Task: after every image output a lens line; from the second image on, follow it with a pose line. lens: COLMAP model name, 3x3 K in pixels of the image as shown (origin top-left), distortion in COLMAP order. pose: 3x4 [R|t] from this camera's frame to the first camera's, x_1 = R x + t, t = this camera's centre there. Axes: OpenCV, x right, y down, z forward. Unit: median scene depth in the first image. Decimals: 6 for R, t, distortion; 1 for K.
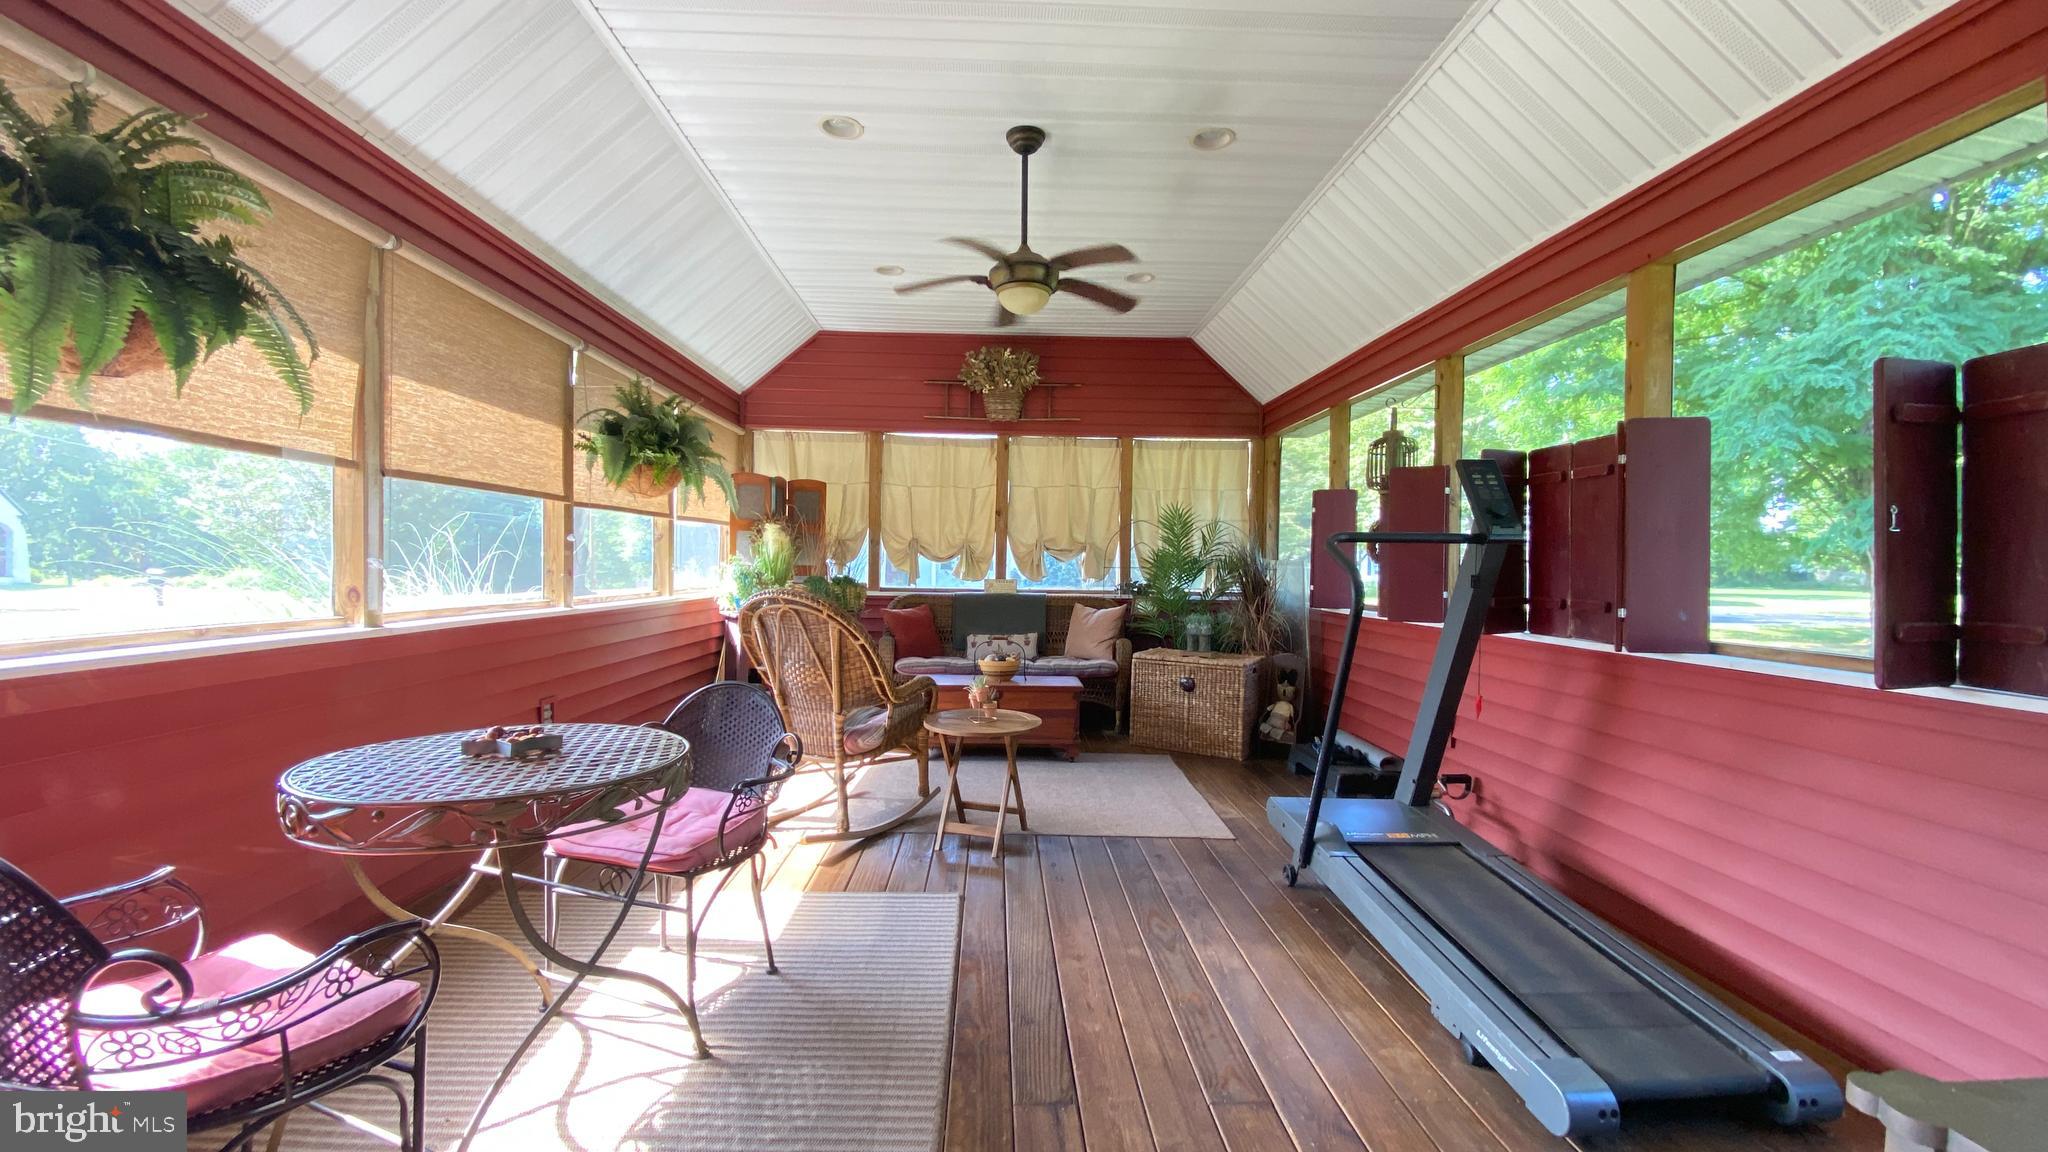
lens RADIAL K [[834.0, 0, 1024.0], [0, 834.0, 576.0], [0, 0, 1]] dist [0.017746, -0.019163]
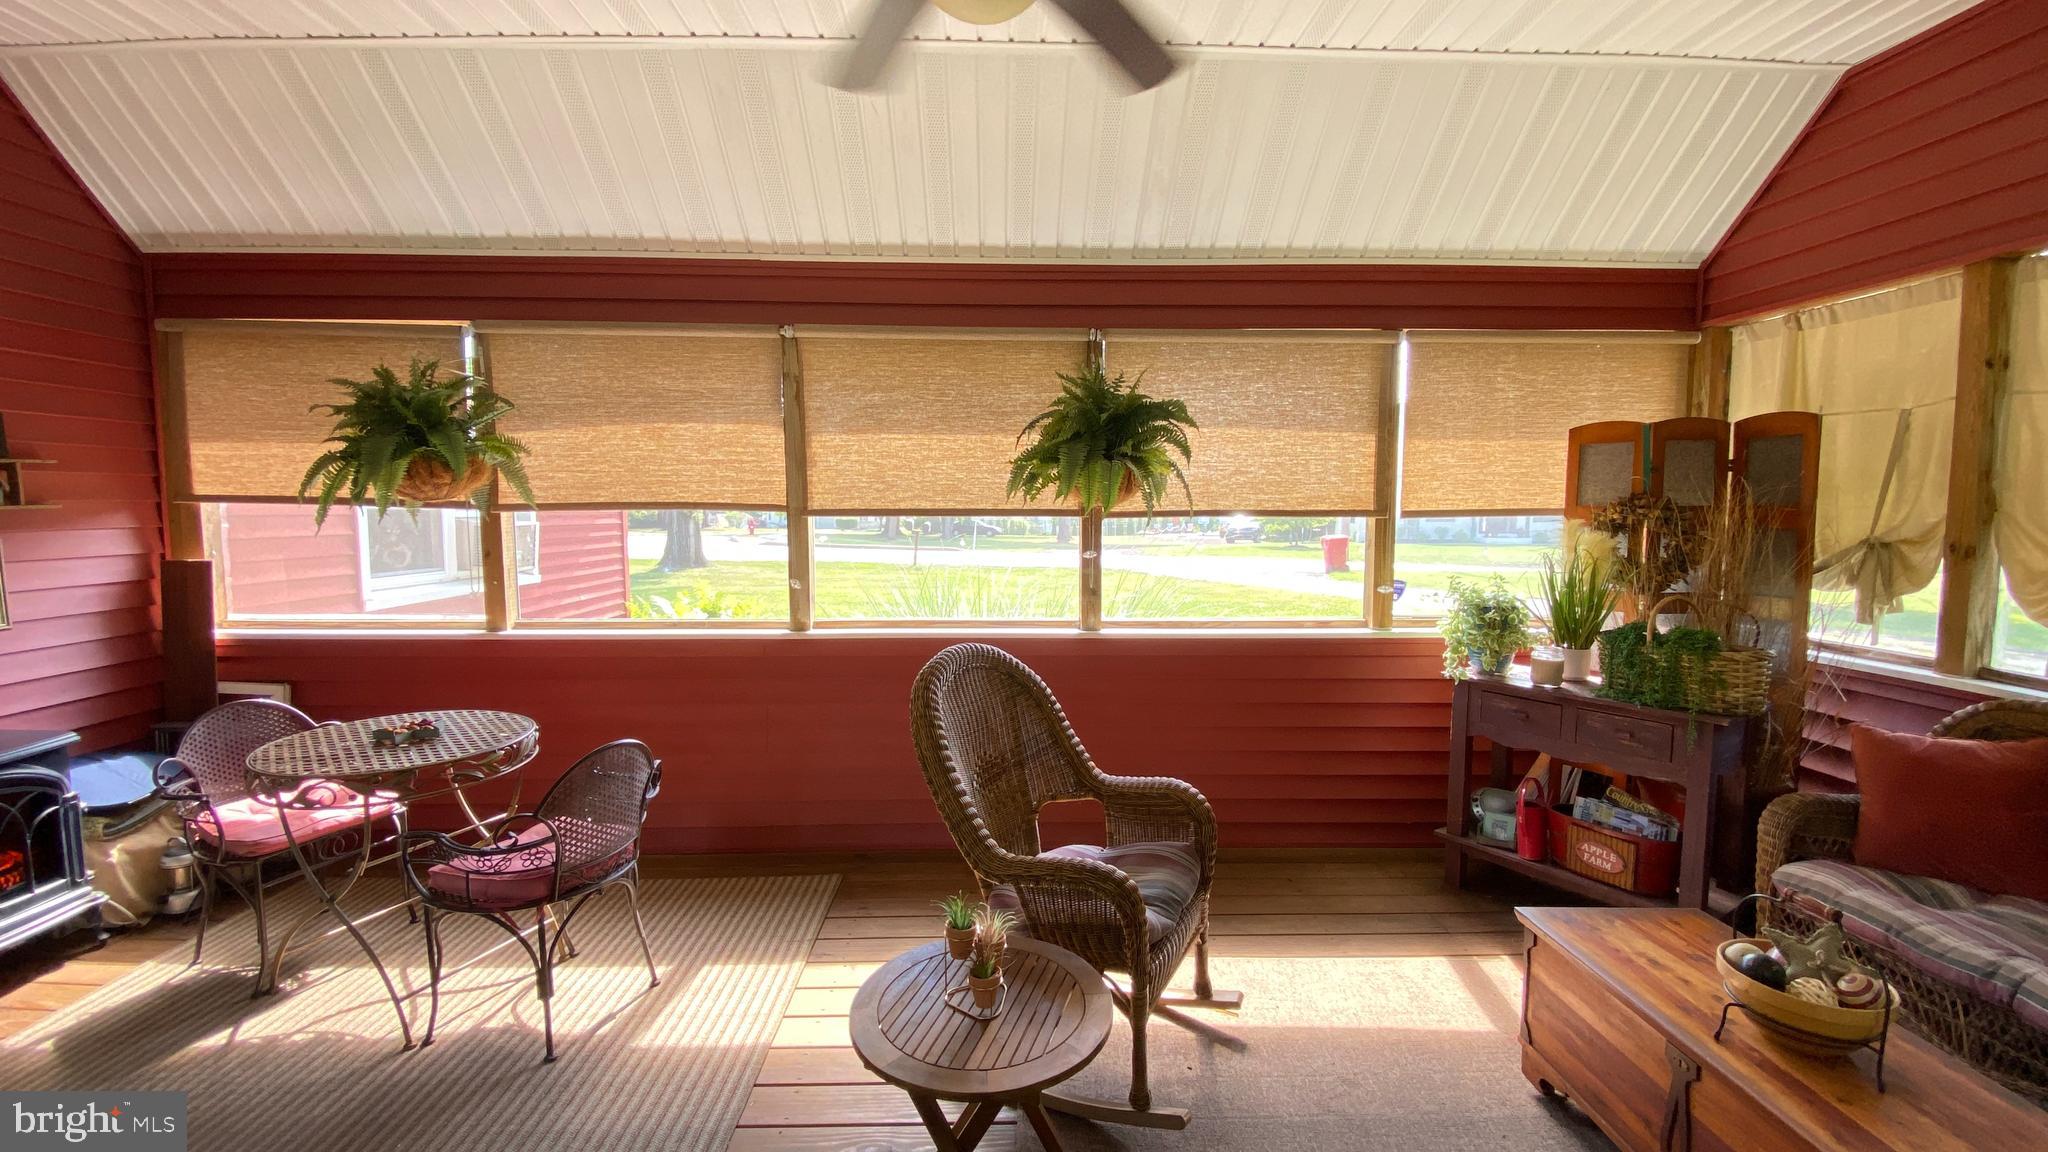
lens RADIAL K [[834.0, 0, 1024.0], [0, 834.0, 576.0], [0, 0, 1]] dist [0.017746, -0.019163]
pose [[-0.010445, 0.069640, -0.997518, 0.433918], [-0.010233, 0.997512, 0.069747, -0.100970], [0.999893, 0.010936, -0.009706, 1.127761]]
